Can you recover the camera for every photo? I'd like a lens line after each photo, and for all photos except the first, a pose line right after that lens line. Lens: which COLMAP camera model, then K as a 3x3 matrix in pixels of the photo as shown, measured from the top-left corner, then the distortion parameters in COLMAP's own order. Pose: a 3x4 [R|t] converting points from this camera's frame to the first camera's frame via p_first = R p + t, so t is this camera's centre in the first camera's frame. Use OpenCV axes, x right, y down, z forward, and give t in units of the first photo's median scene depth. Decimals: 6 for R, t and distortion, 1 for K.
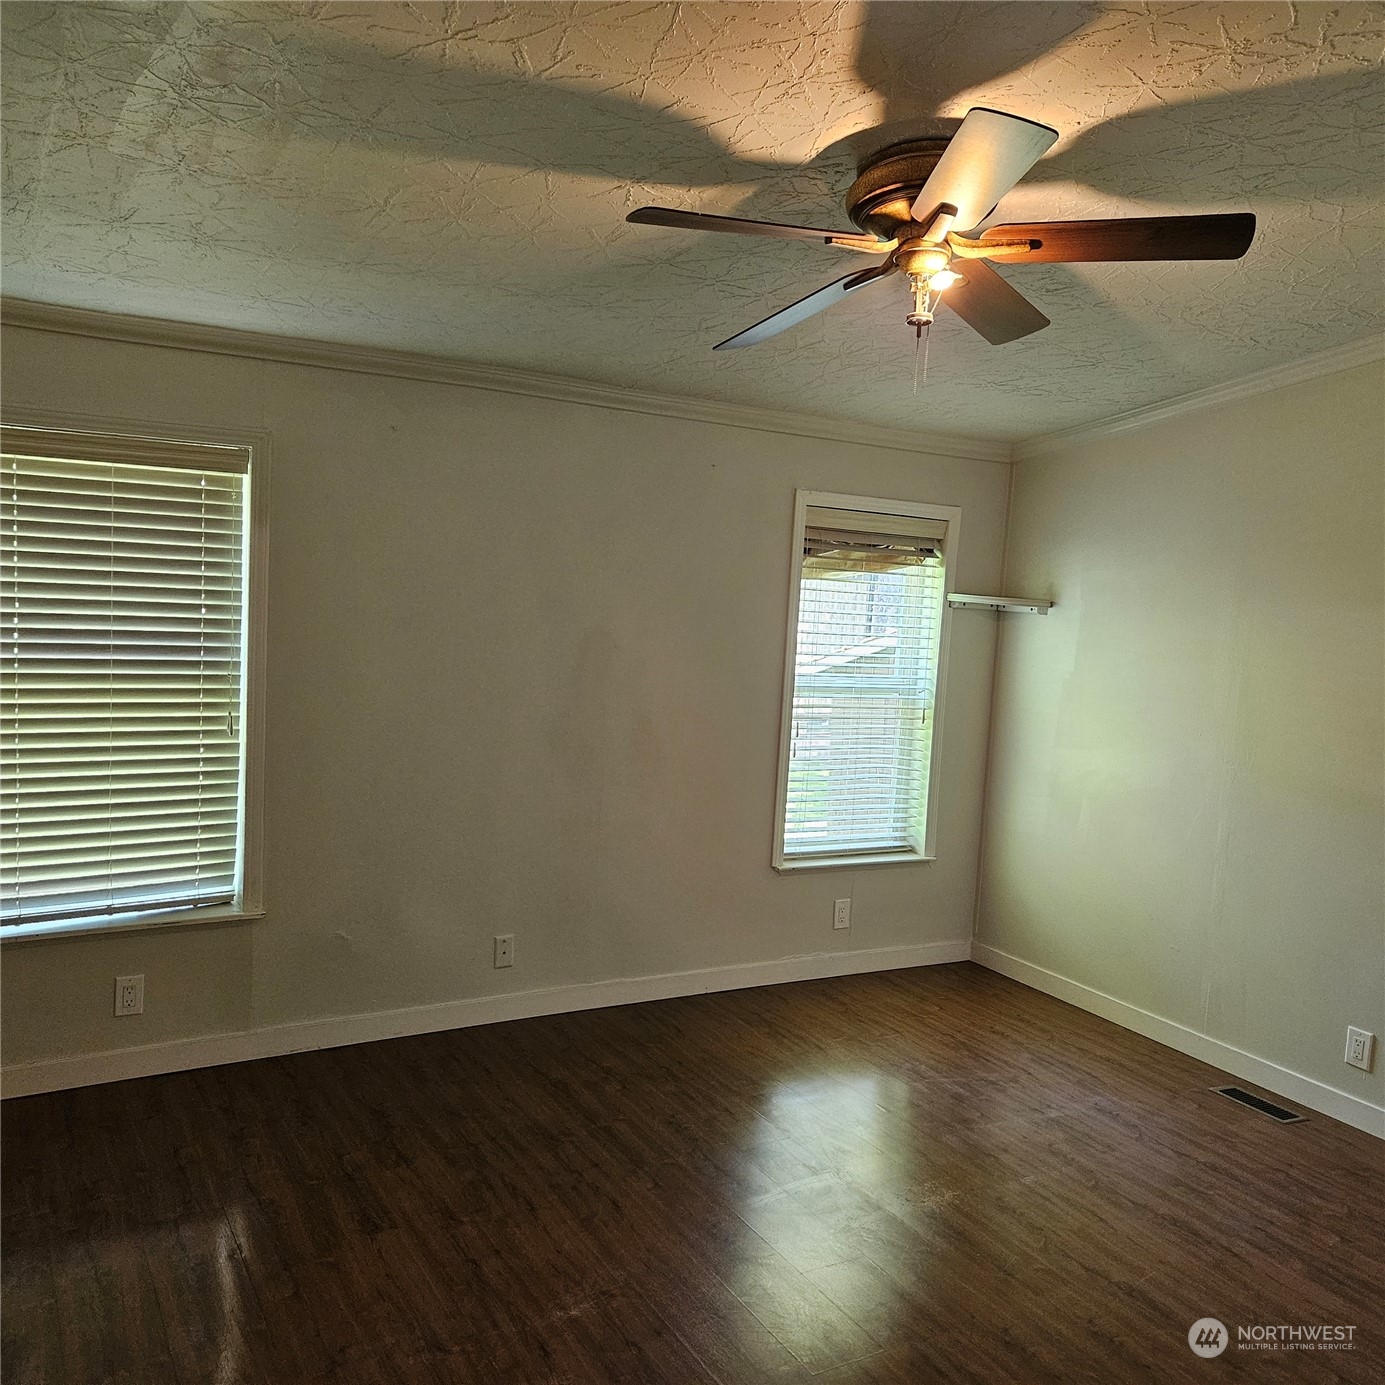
lens RADIAL K [[1222.4, 0, 690.0], [0, 1222.4, 716.9], [0, 0, 1]] dist [0.080904, -0.076442]
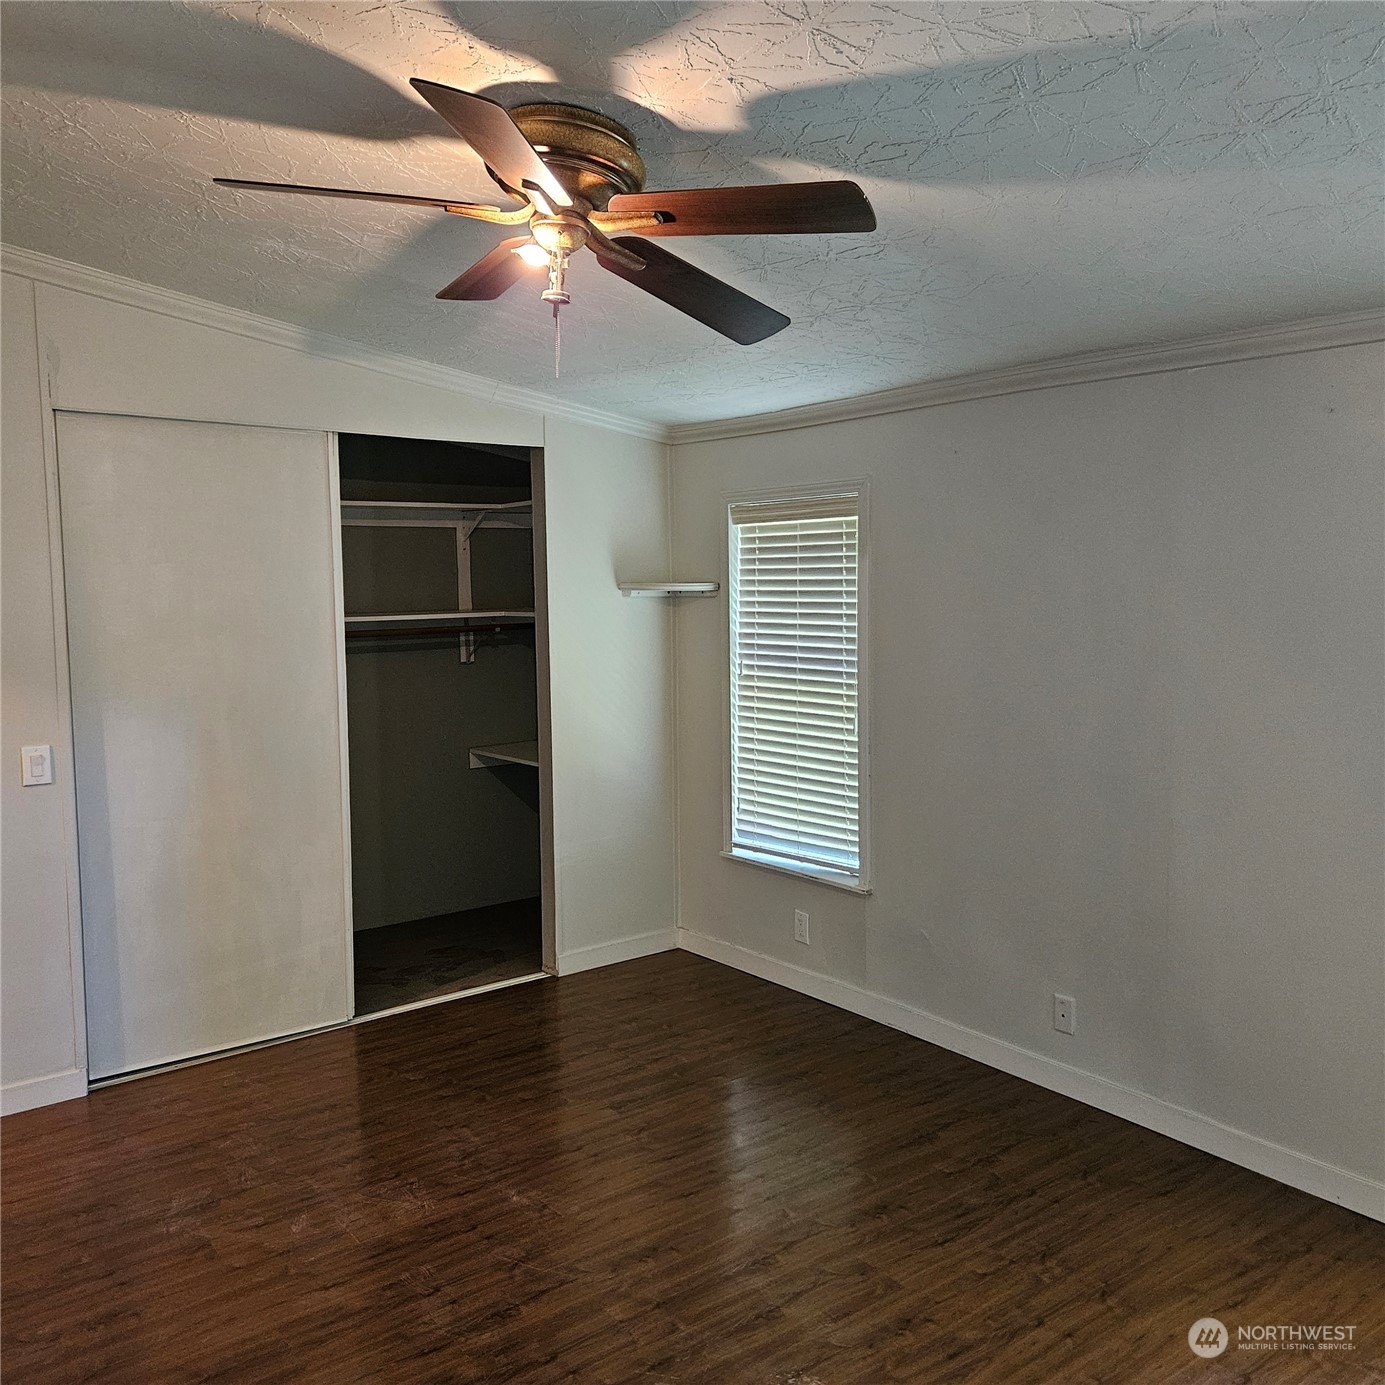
lens RADIAL K [[1222.4, 0, 690.0], [0, 1222.4, 716.9], [0, 0, 1]] dist [0.080904, -0.076442]
pose [[0.130404, 0.063727, -0.989411, 0.791985], [-0.092061, 0.994399, 0.051915, -0.050331], [0.987178, 0.084316, 0.135541, 0.692877]]
